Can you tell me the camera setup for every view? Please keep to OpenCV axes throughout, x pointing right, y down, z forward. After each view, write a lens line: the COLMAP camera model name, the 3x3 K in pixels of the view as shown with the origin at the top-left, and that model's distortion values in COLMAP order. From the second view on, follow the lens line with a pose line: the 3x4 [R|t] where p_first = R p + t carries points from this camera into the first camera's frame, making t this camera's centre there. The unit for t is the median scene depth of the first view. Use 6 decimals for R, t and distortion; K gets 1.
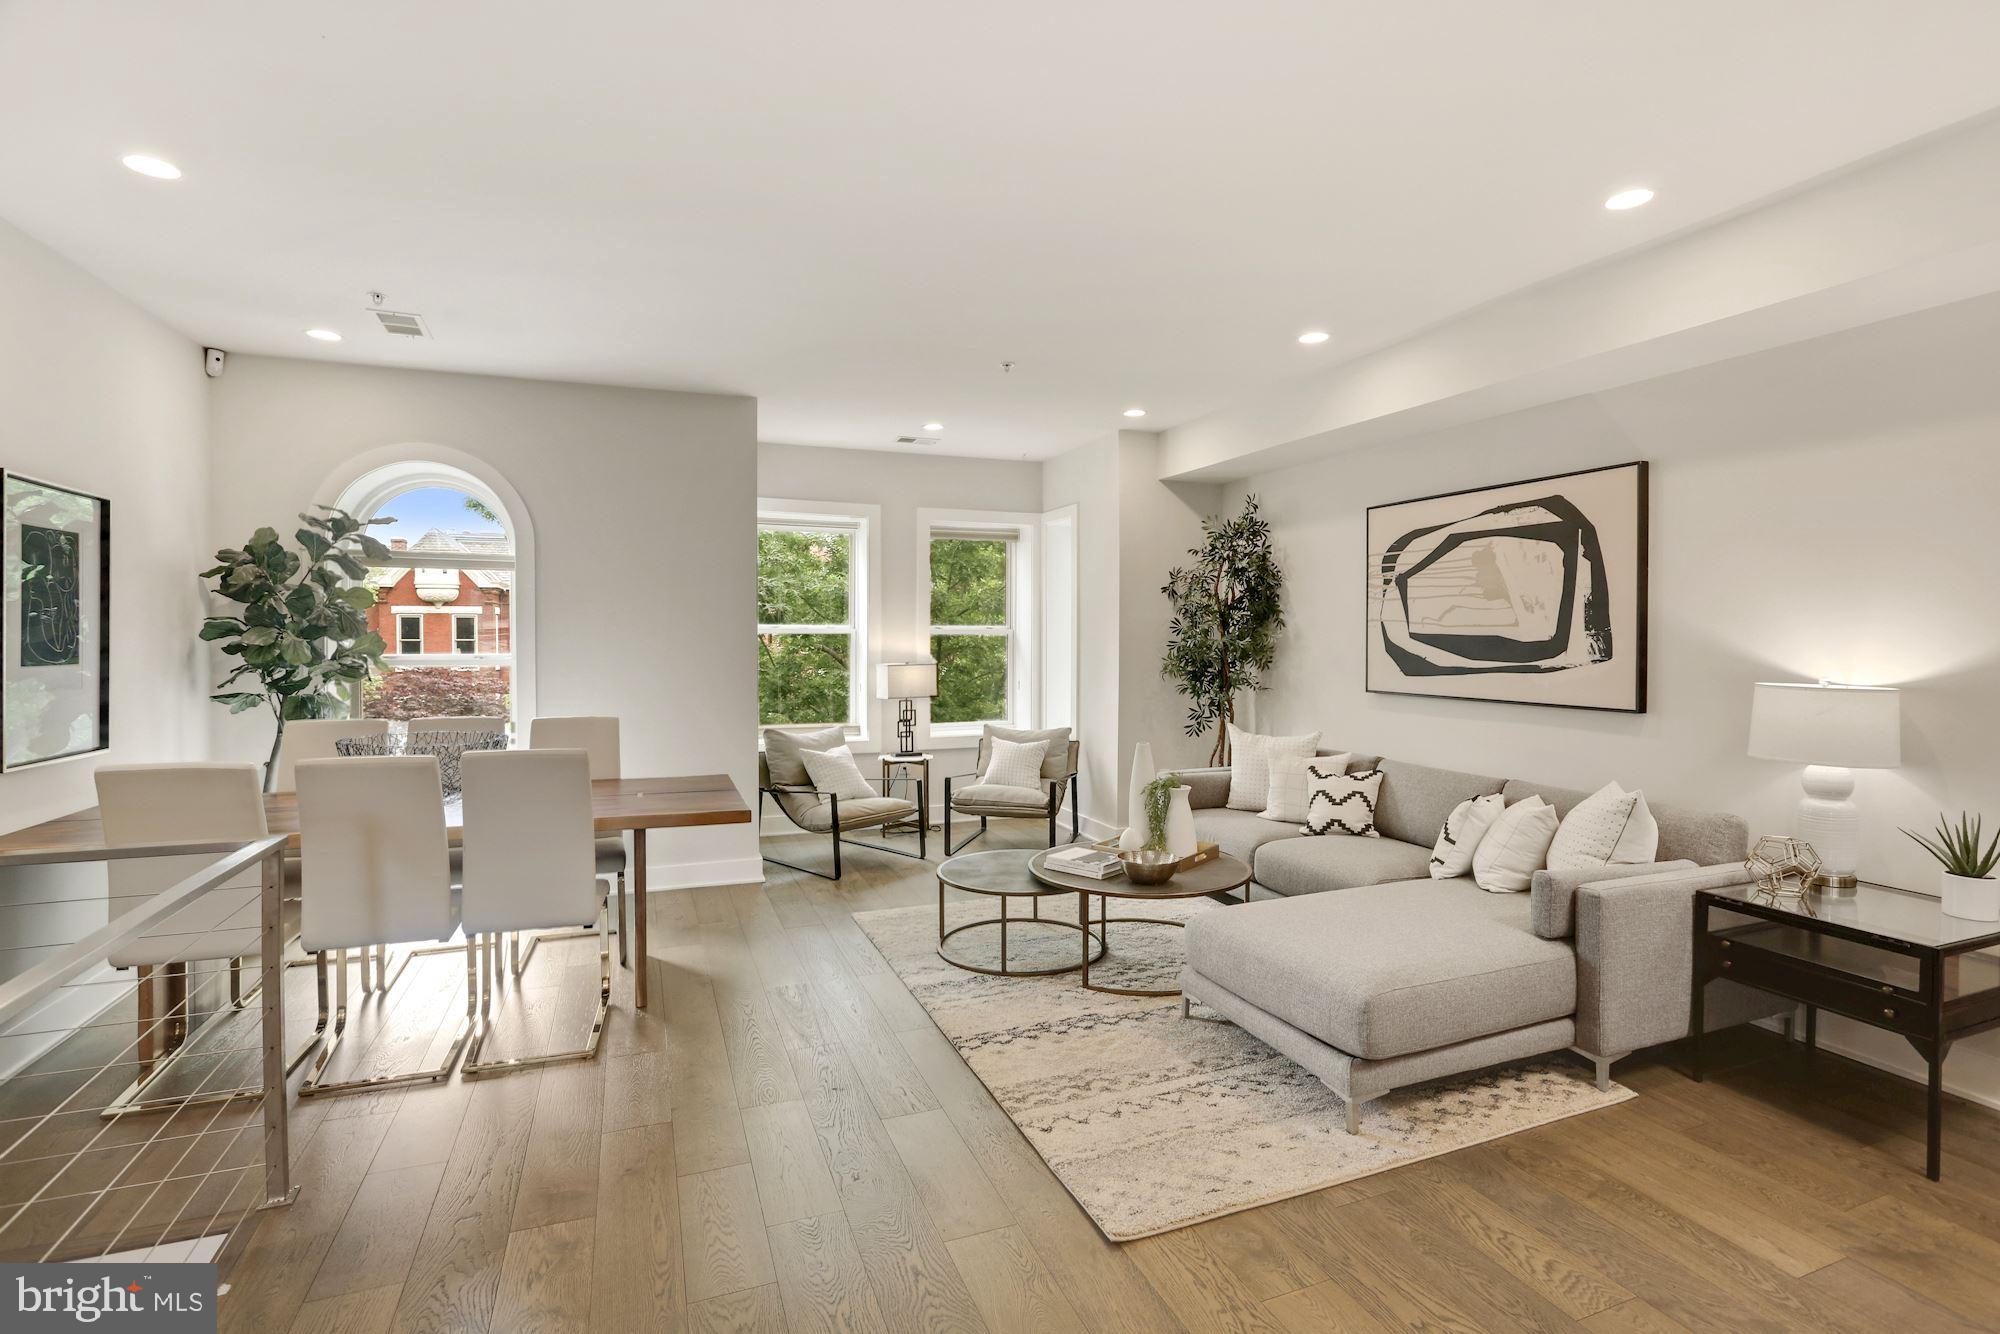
lens RADIAL K [[953.1, 0, 1004.8], [0, 953.1, 632.4], [0, 0, 1]] dist [-0.036045, 0.010729]
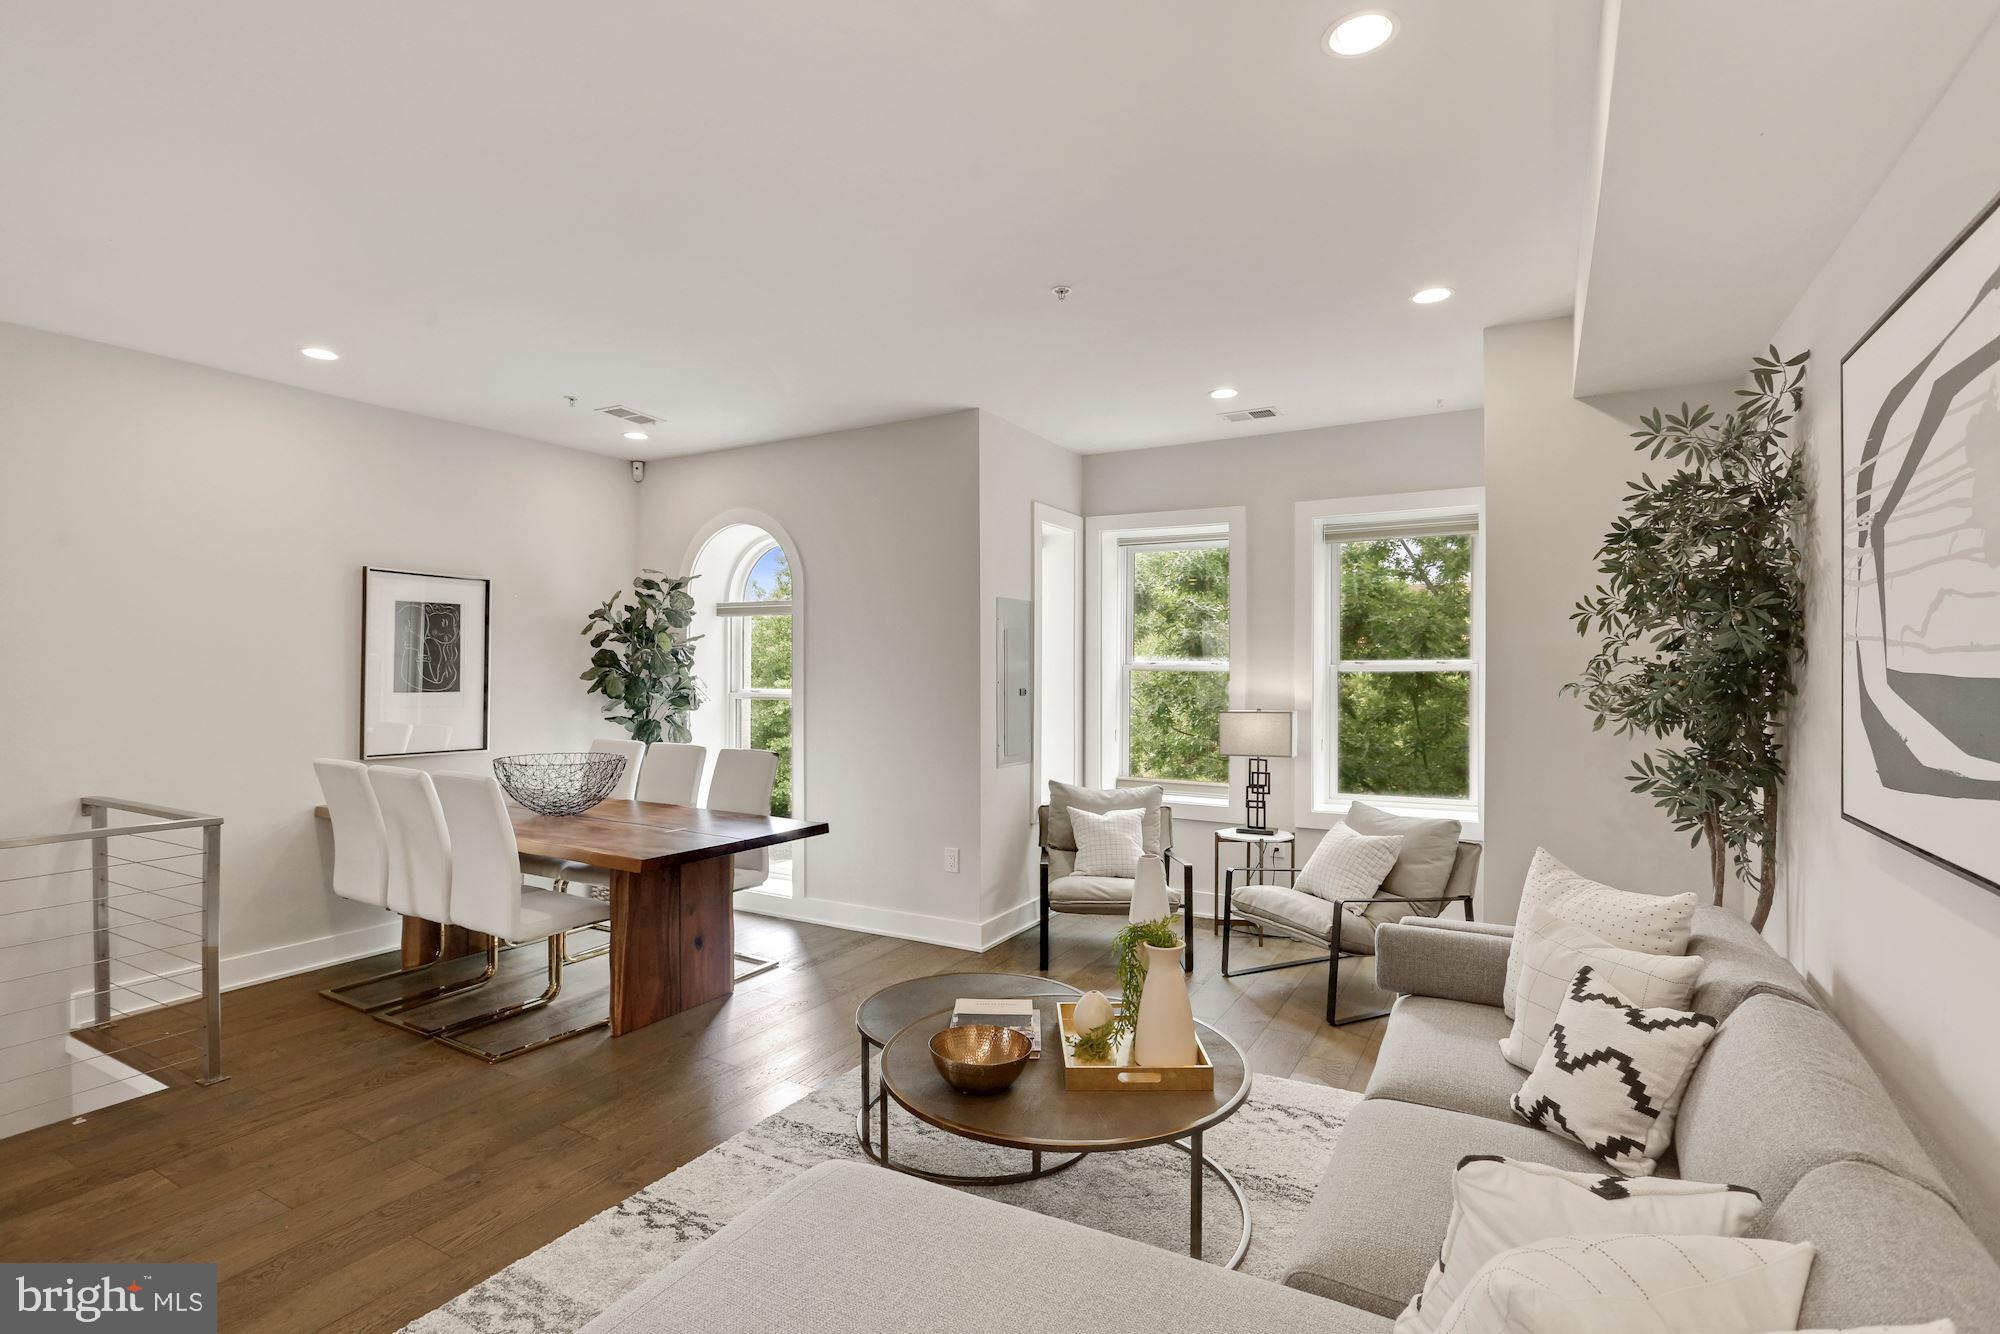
lens RADIAL K [[953.1, 0, 1007.1], [0, 953.1, 668.2], [0, 0, 1]] dist [-0.036045, 0.010729]
pose [[0.624162, -0.002476, -0.781291, 0.549809], [0.000969, 0.999997, -0.002394, 0.000507], [0.781295, 0.000737, 0.624162, 0.559411]]
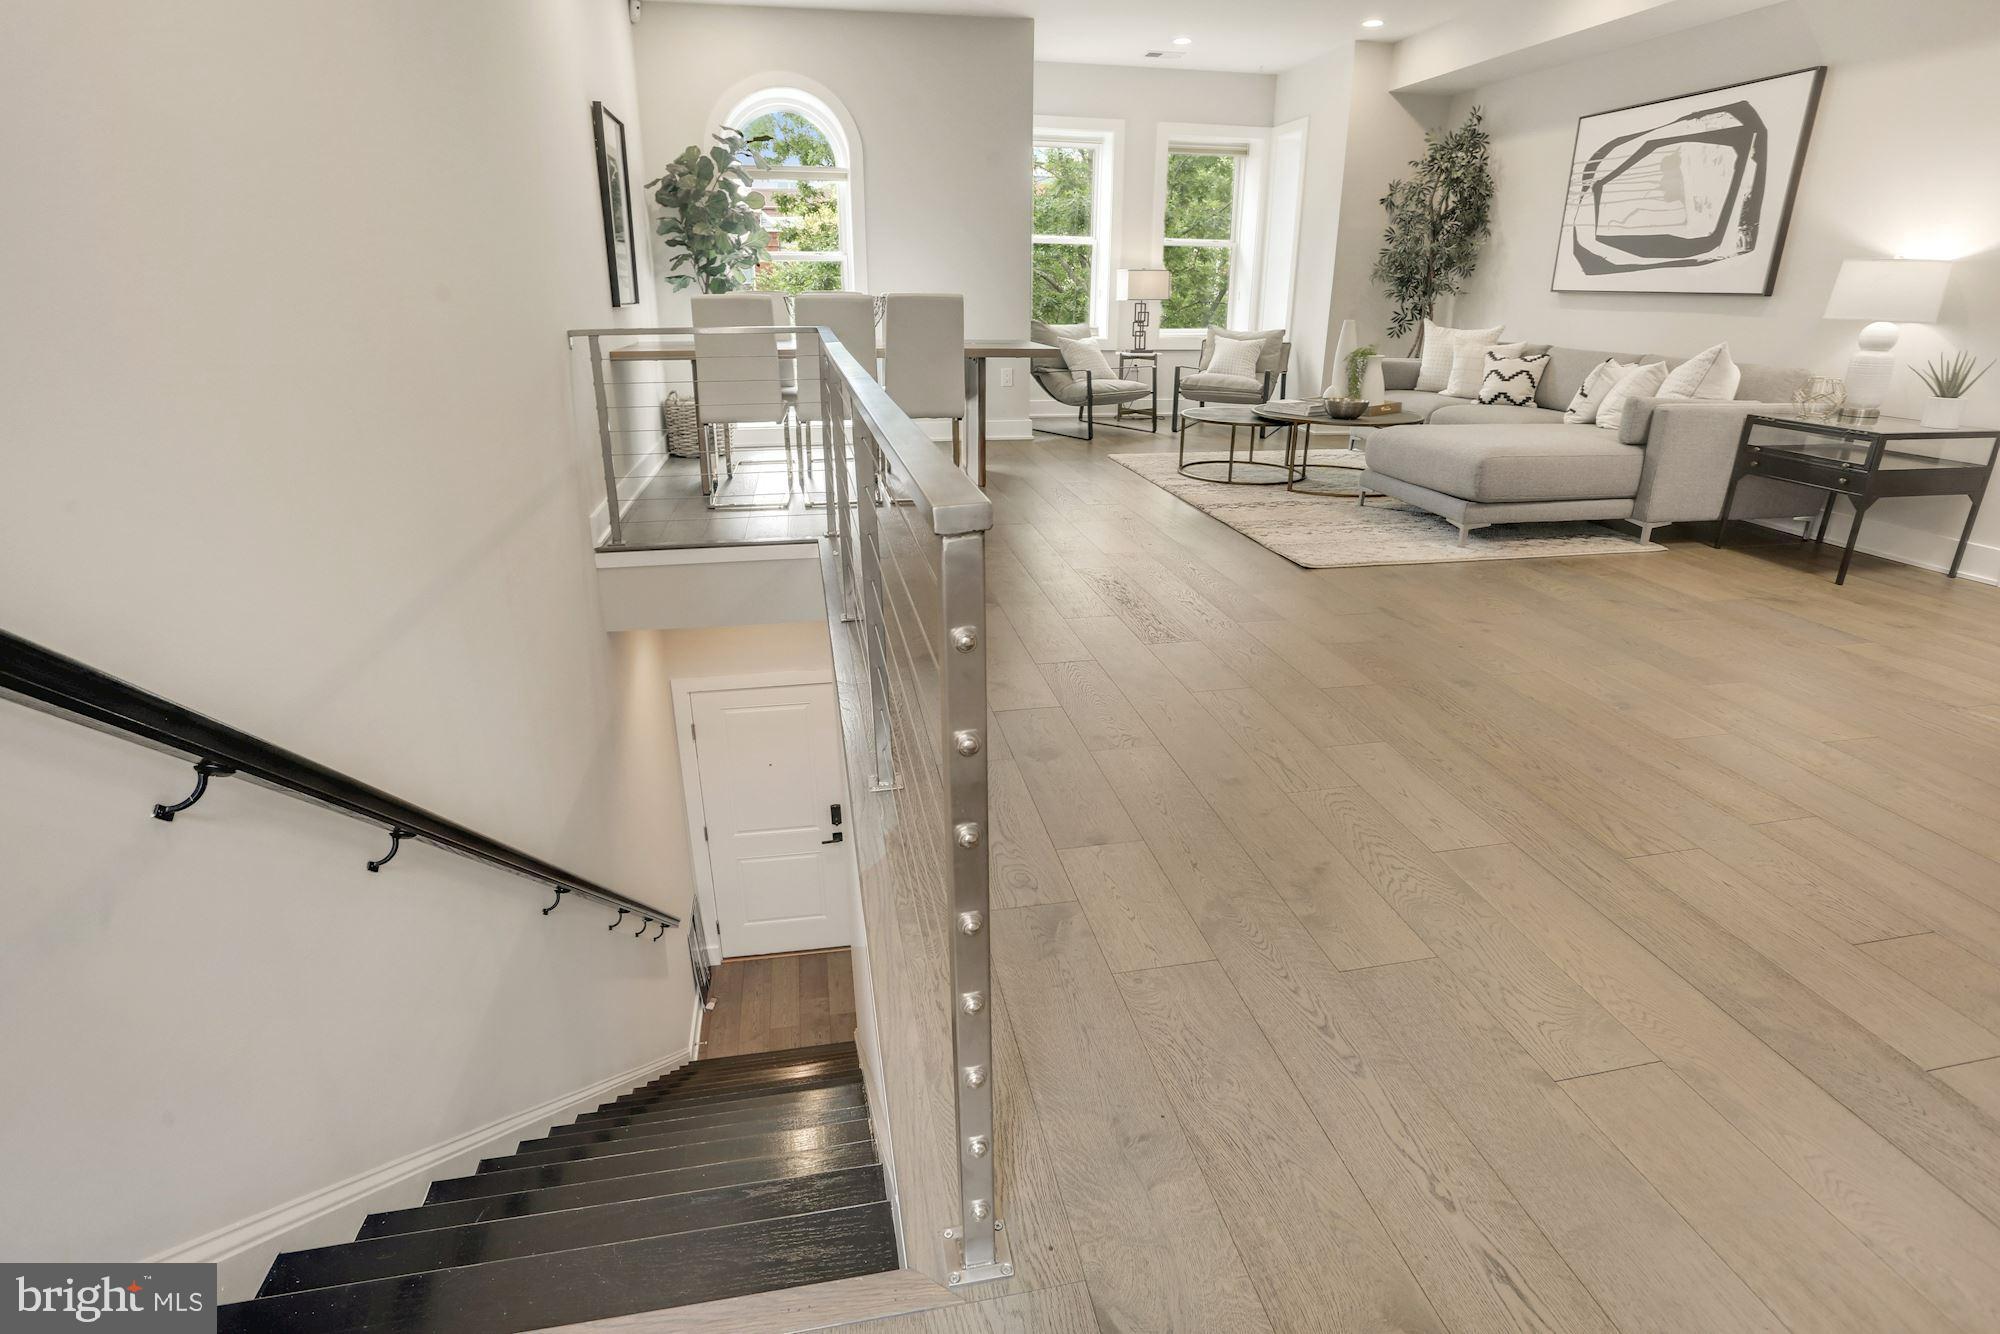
lens RADIAL K [[953.1, 0, 1026.3], [0, 953.1, 616.7], [0, 0, 1]] dist [-0.036045, 0.010729]
pose [[0.985071, 0.064759, -0.159501, -0.054688], [-0.006780, 0.940420, 0.339947, 0.060978], [0.172013, -0.333790, 0.926820, -0.386843]]
